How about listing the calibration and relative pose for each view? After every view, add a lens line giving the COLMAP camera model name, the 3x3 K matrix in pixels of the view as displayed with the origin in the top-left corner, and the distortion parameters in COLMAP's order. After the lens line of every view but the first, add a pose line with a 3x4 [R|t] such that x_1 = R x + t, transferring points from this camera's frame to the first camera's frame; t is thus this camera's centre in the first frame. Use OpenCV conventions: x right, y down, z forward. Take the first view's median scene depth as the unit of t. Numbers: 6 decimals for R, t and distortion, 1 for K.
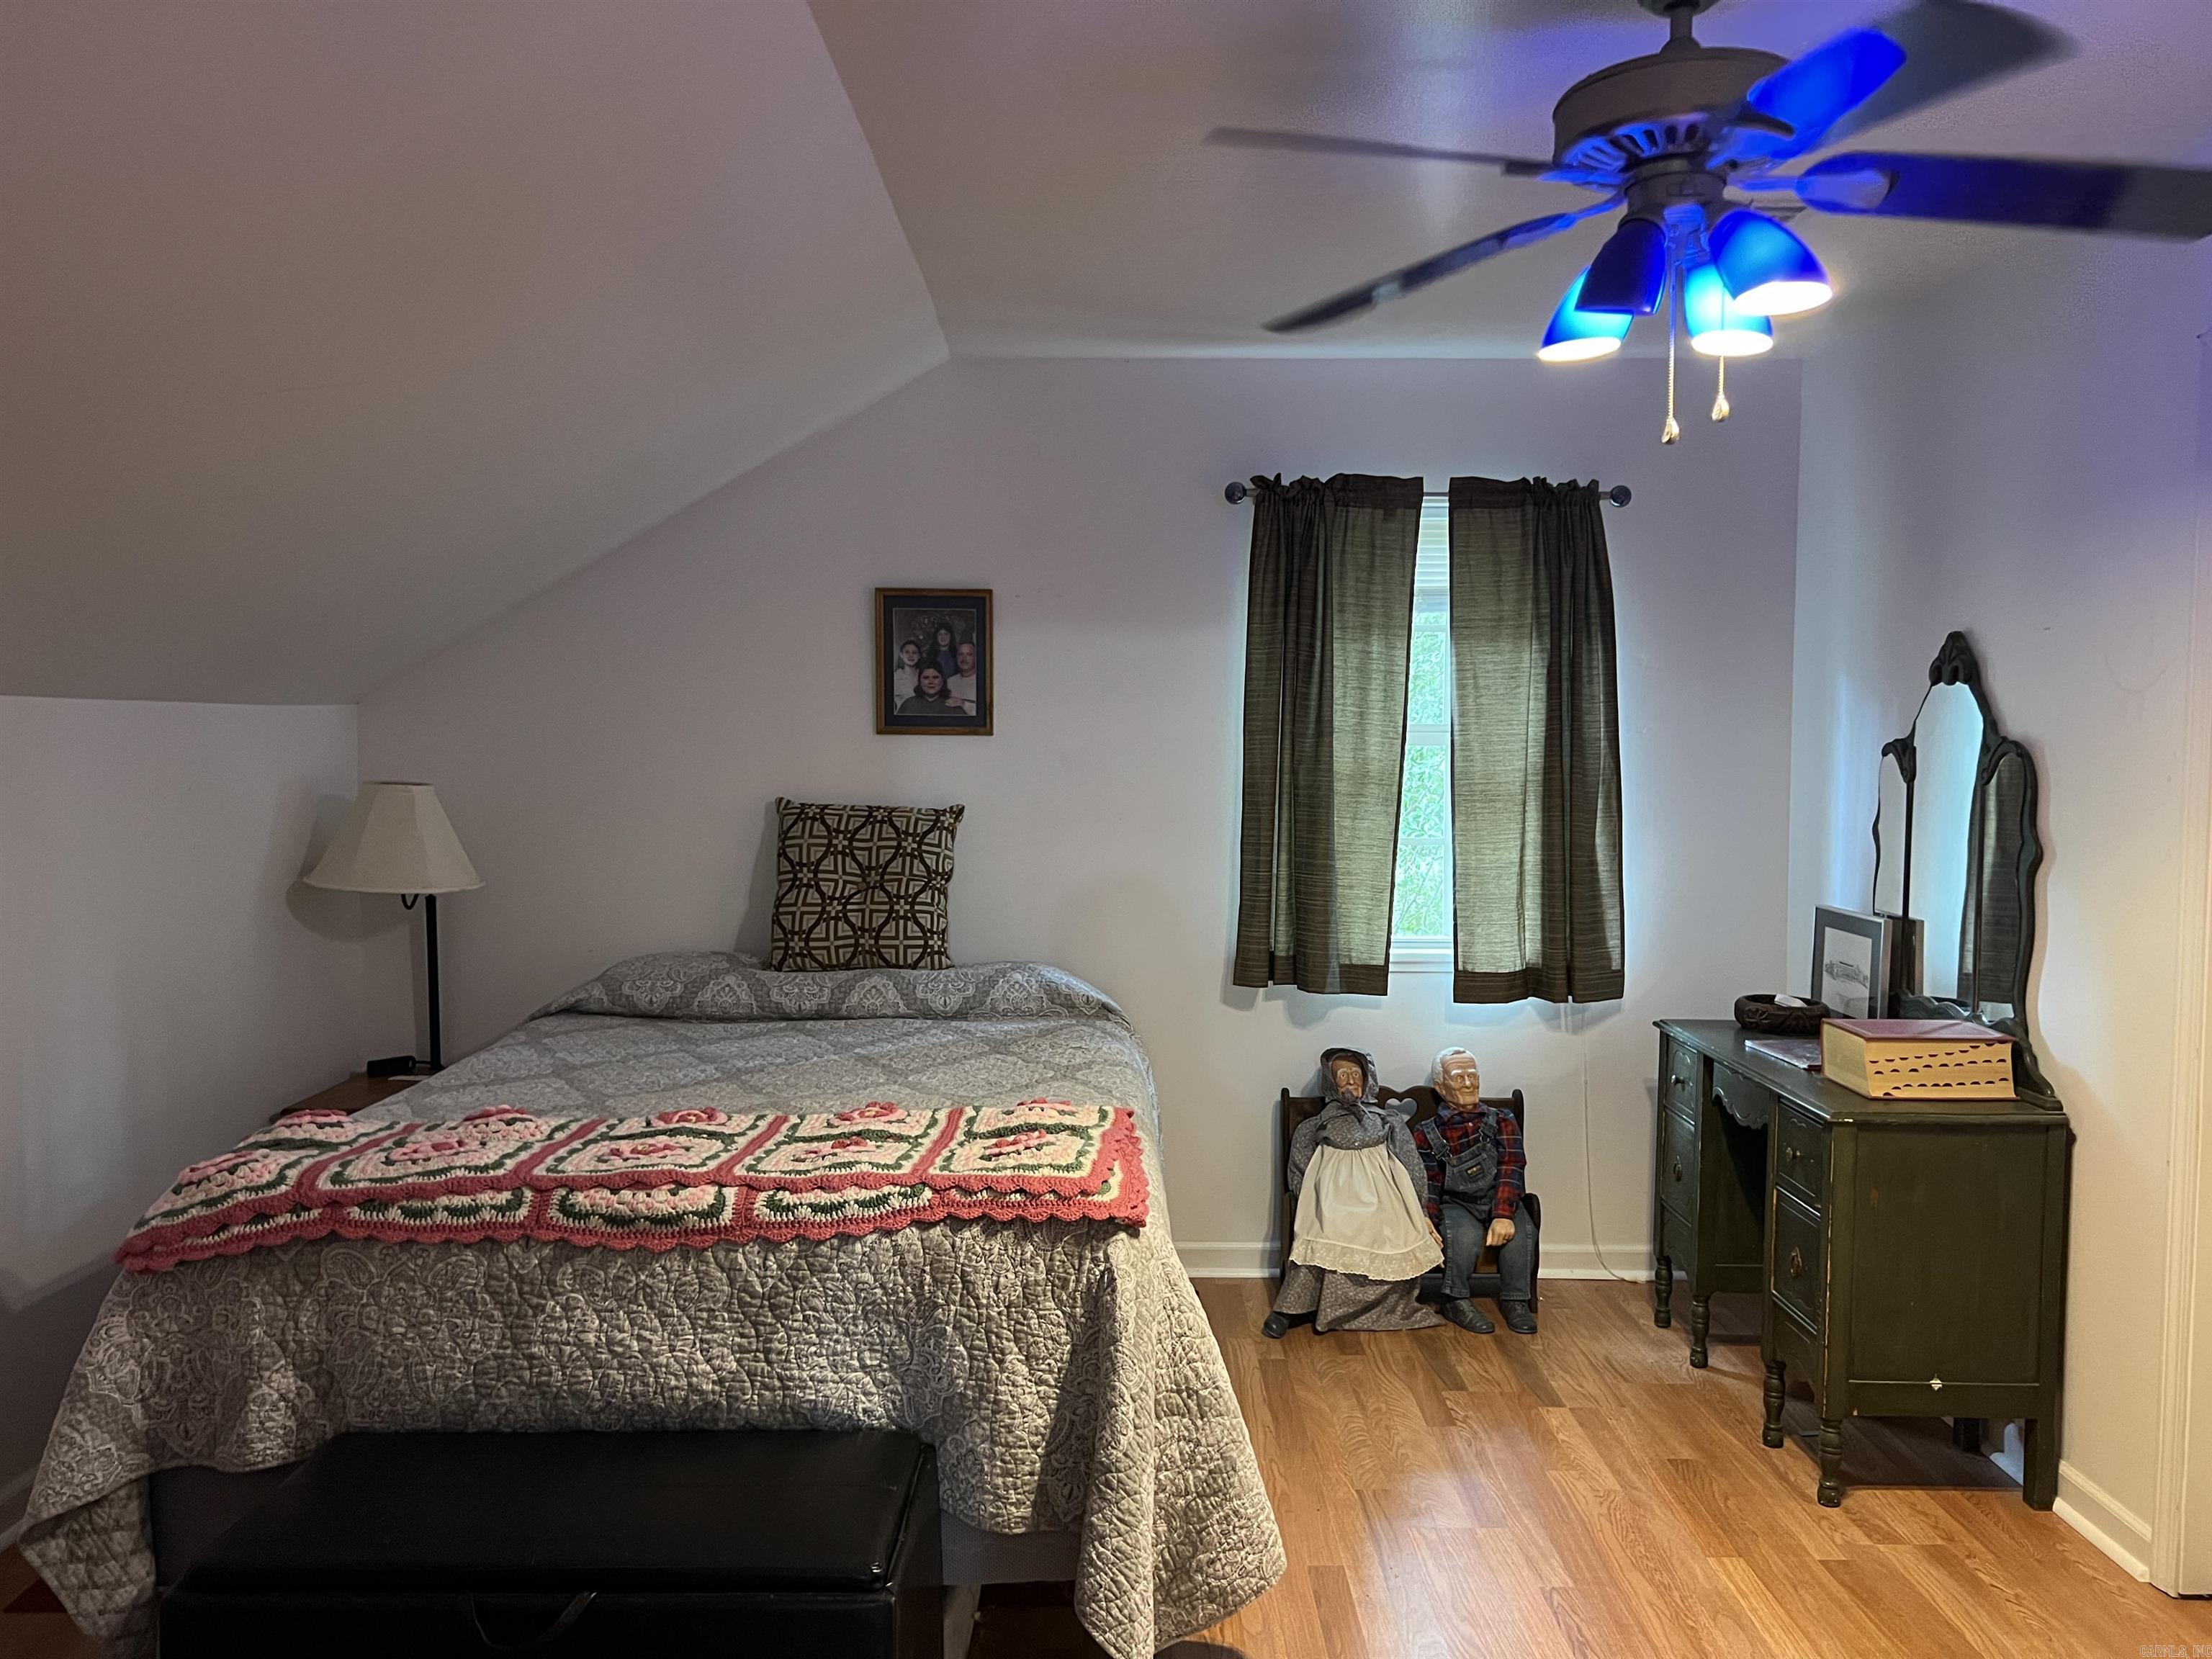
lens RADIAL K [[1655.2, 0, 1106.3], [0, 1655.2, 845.1], [0, 0, 1]] dist [0.028679, -0.002047]
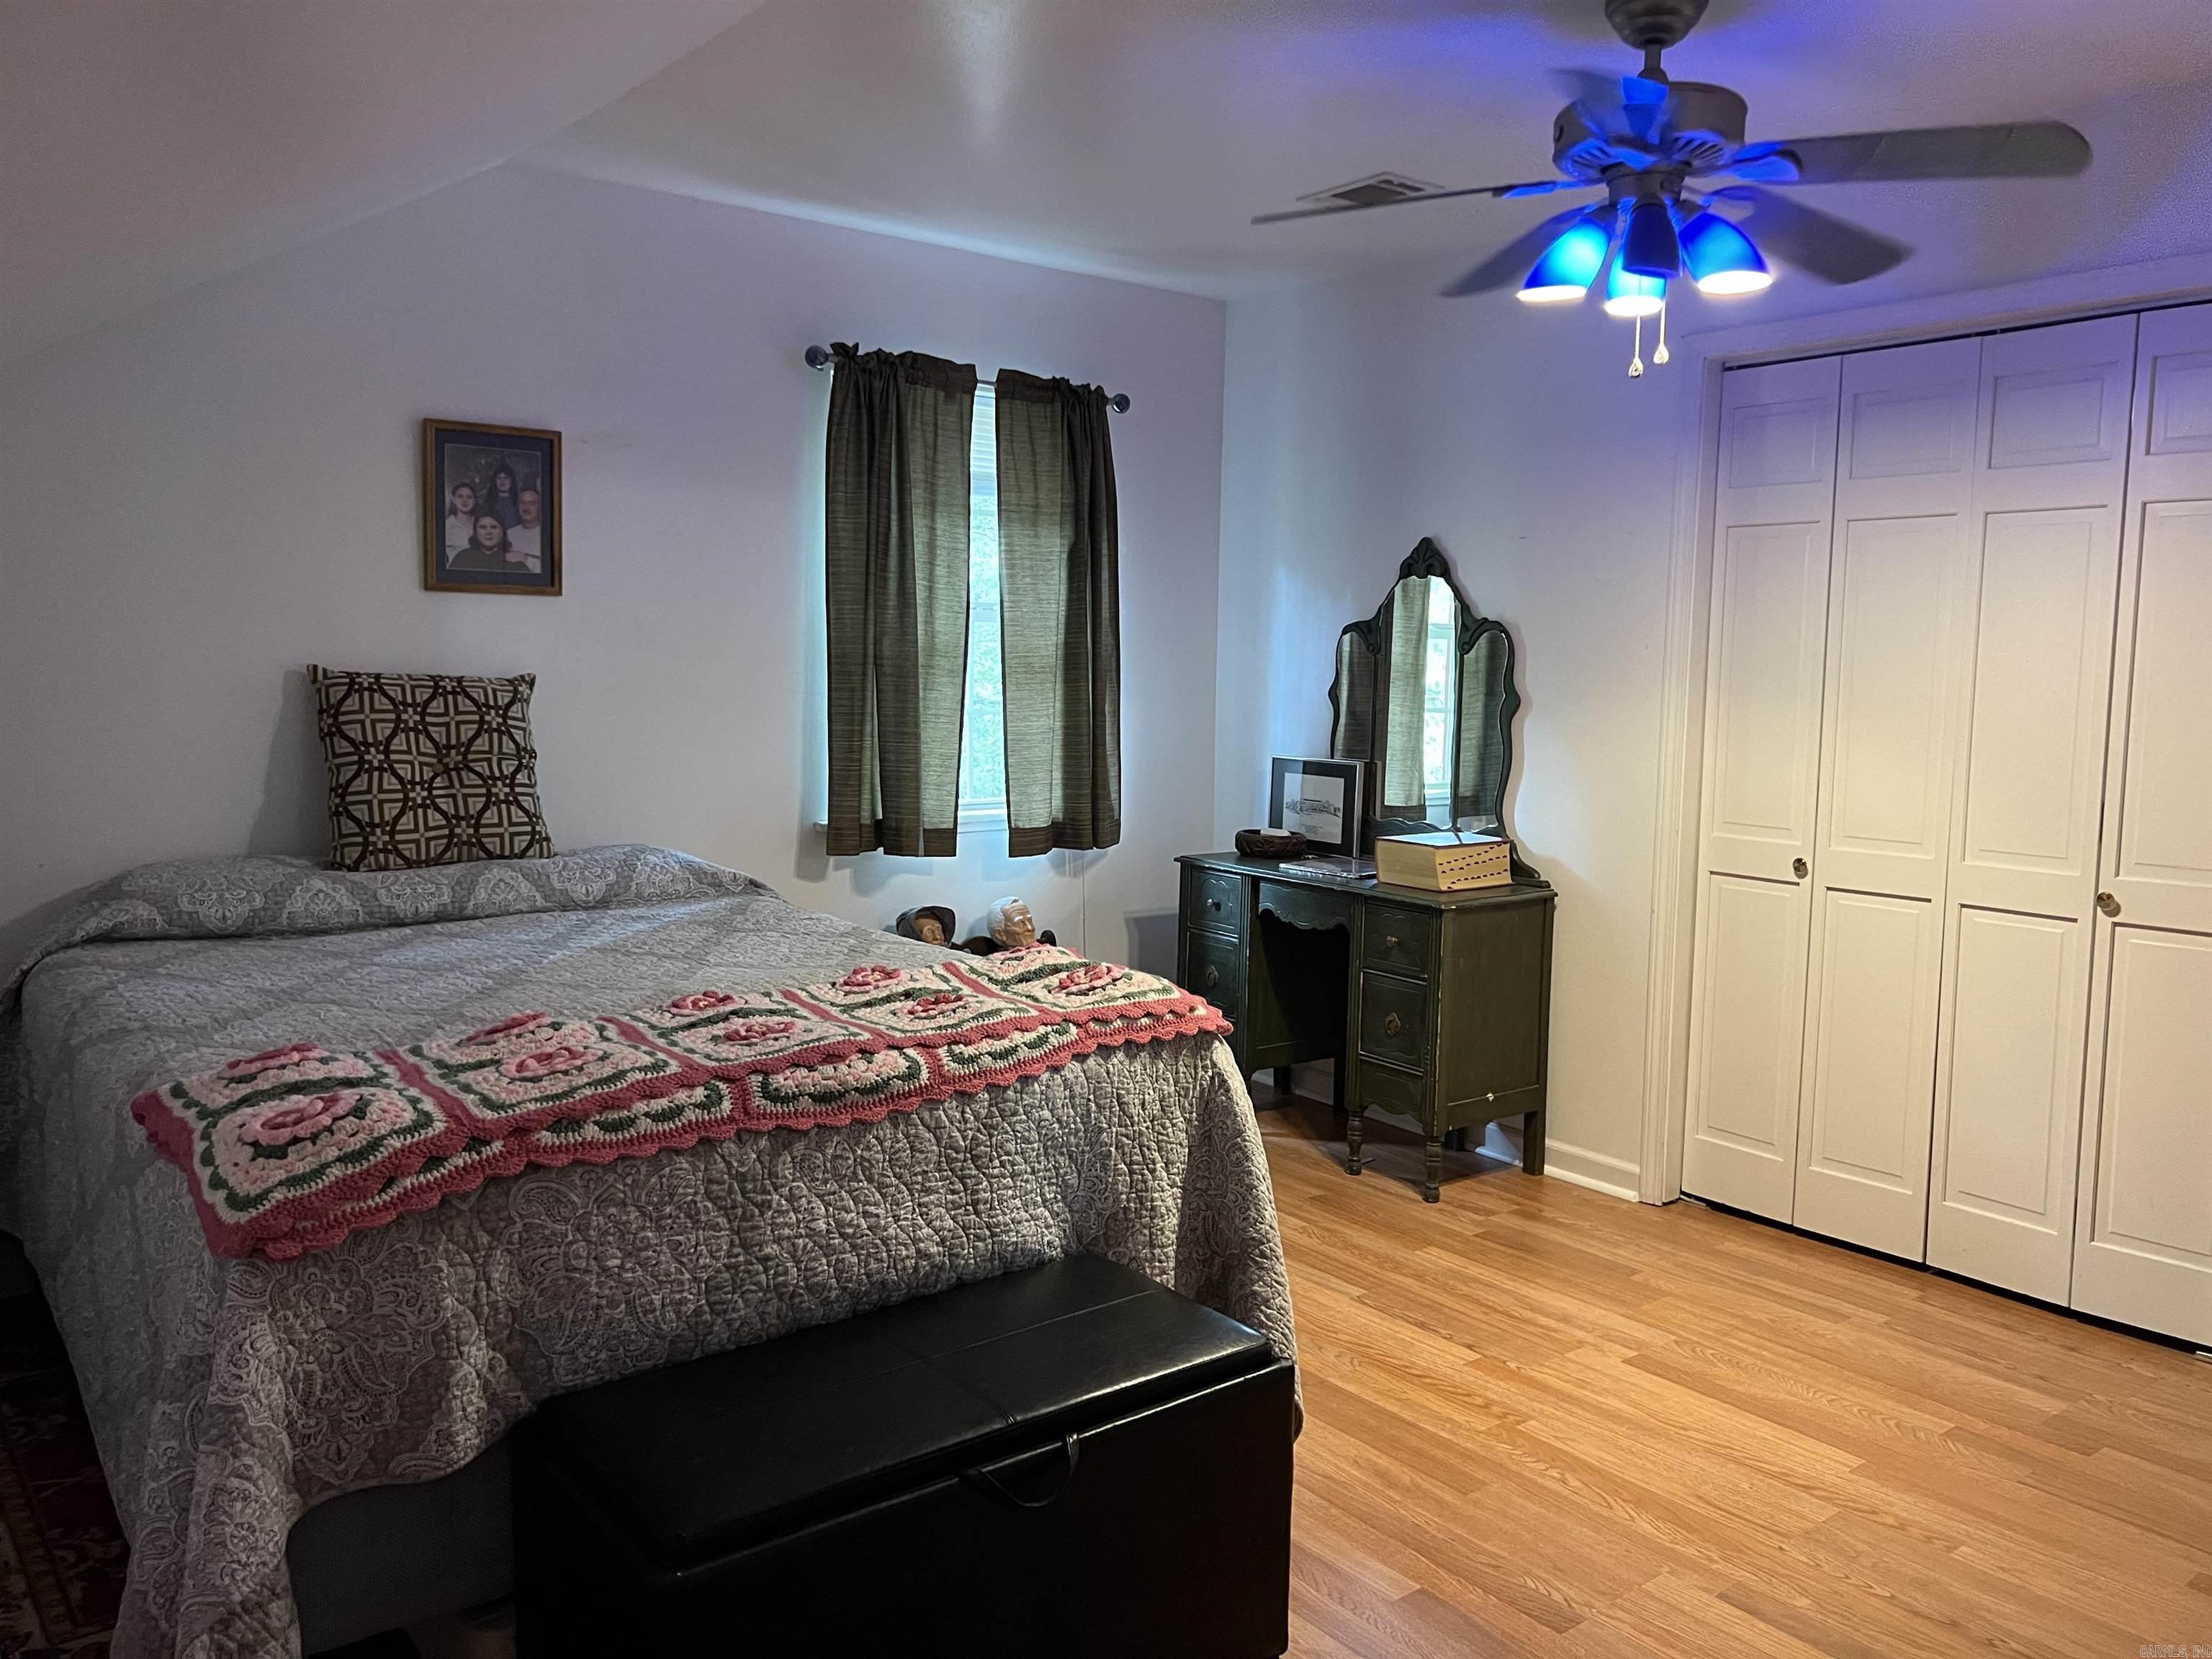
lens RADIAL K [[1671.9, 0, 1106.0], [0, 1671.9, 829.5], [0, 0, 1]] dist [0.096706, -0.122200]
pose [[0.781287, -0.055017, 0.621742, -0.742928], [0.024960, 0.998065, 0.056951, 0.026777], [-0.623672, -0.028976, 0.781149, 0.172643]]
